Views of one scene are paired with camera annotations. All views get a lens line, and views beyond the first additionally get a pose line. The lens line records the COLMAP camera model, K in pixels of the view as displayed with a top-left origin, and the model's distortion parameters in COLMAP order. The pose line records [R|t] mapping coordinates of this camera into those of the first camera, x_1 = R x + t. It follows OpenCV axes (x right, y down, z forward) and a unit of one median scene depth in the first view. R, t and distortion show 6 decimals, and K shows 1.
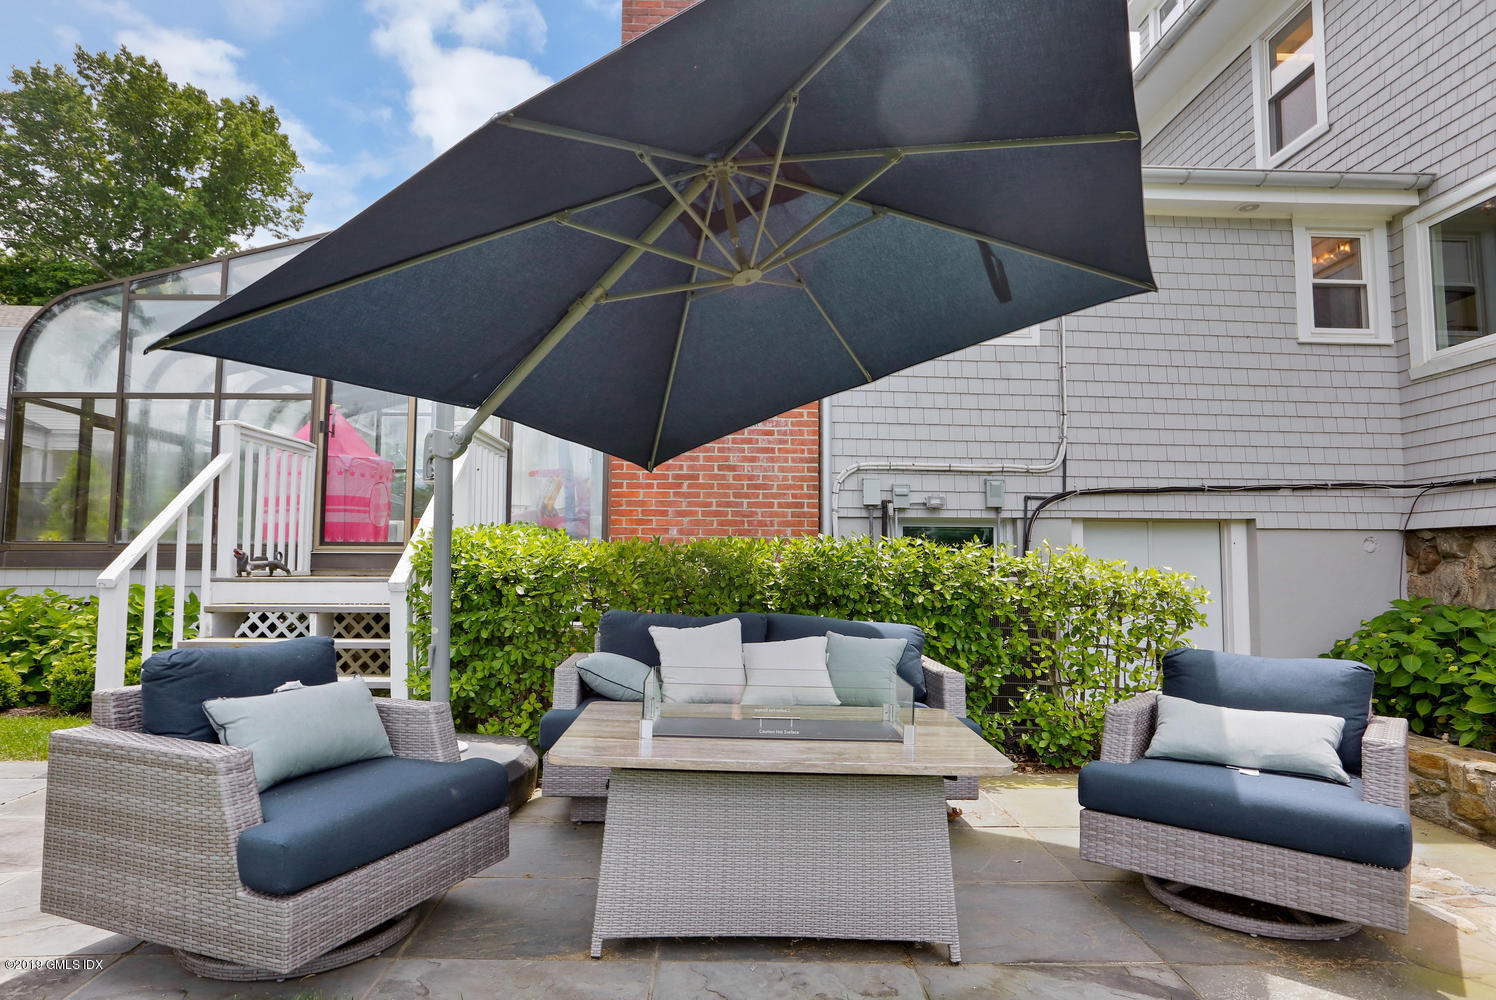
lens RADIAL K [[890.3, 0, 751.9], [0, 890.3, 498.2], [0, 0, 1]] dist [-0.055555, 0.045615]
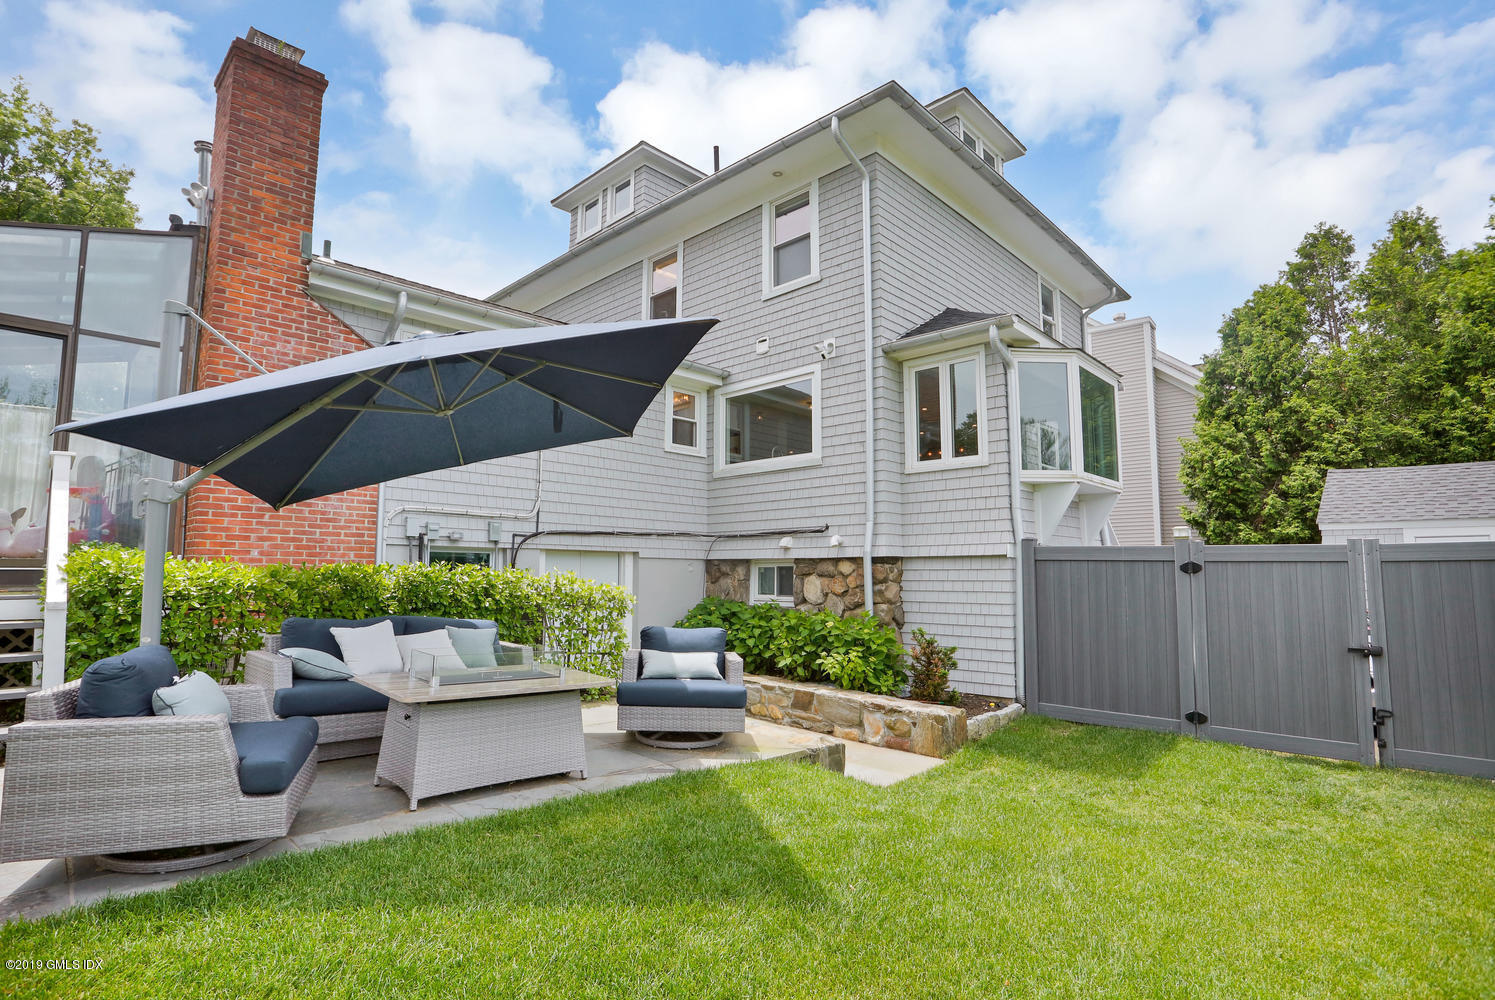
lens RADIAL K [[728.9, 0, 749.1], [0, 728.9, 508.0], [0, 0, 1]] dist [-0.076509, 0.035464]
pose [[0.729667, 0.060860, 0.681089, -0.248616], [-0.054188, 0.998045, -0.031129, -0.030479], [-0.681652, -0.014193, 0.731539, -0.187178]]
